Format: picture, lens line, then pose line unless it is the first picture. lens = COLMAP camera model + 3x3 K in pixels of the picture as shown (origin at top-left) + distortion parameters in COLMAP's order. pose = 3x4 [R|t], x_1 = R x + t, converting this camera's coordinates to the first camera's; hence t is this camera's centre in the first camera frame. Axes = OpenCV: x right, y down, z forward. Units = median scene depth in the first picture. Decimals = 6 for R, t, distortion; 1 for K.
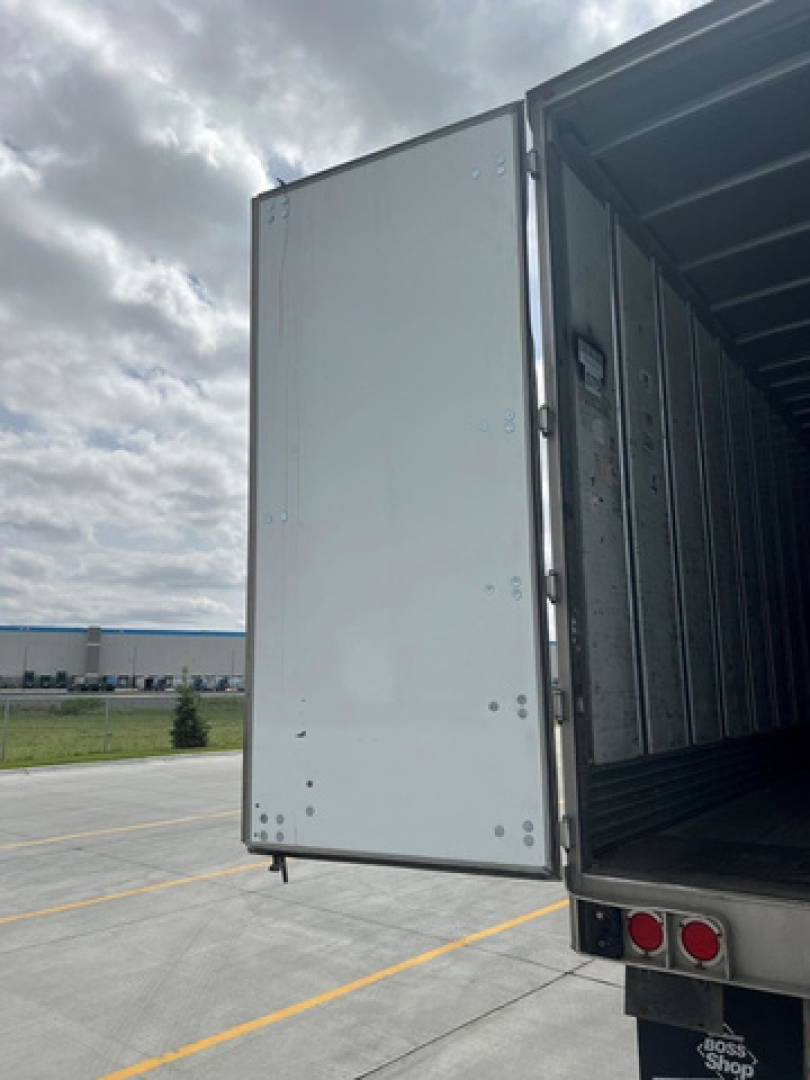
lens RADIAL K [[813.8, 0, 405.0], [0, 813.8, 540.0], [0, 0, 1]] dist [0.062953, -0.082198]
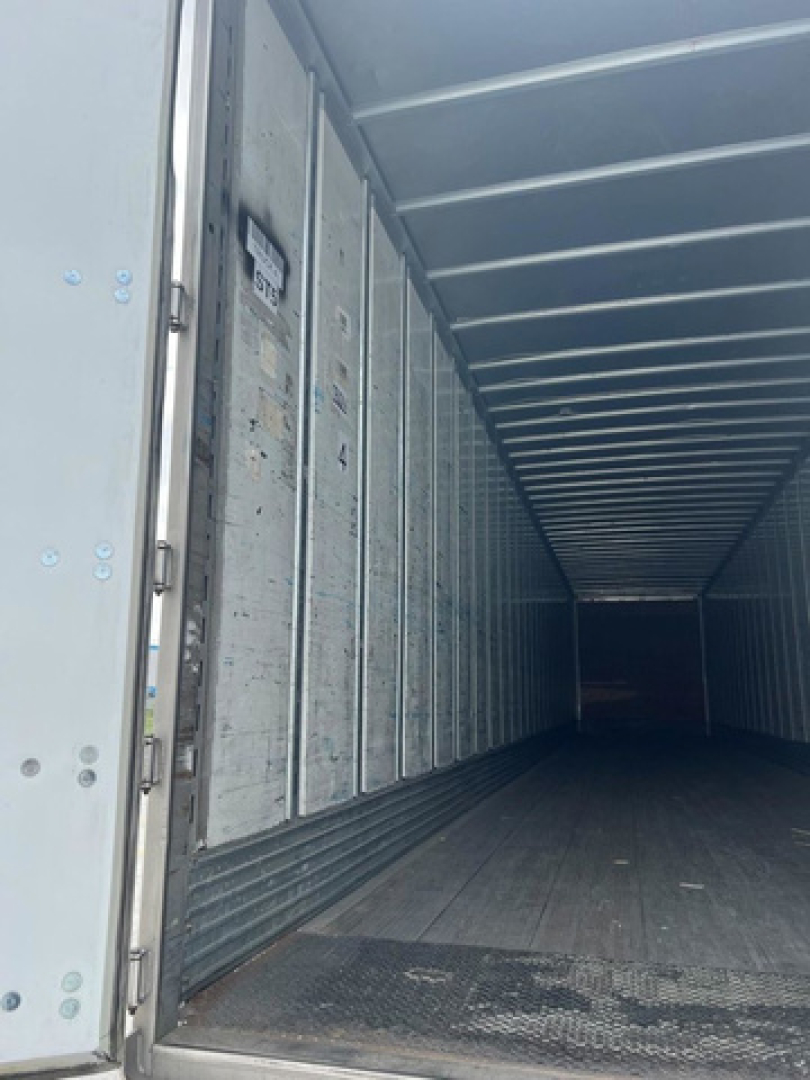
lens RADIAL K [[813.8, 0, 405.0], [0, 813.8, 540.0], [0, 0, 1]] dist [0.062953, -0.082198]
pose [[0.935344, 0.085782, 0.343181, 0.117633], [-0.081017, 0.996313, -0.028228, 0.032648], [-0.344337, -0.001400, 0.938845, 0.295400]]
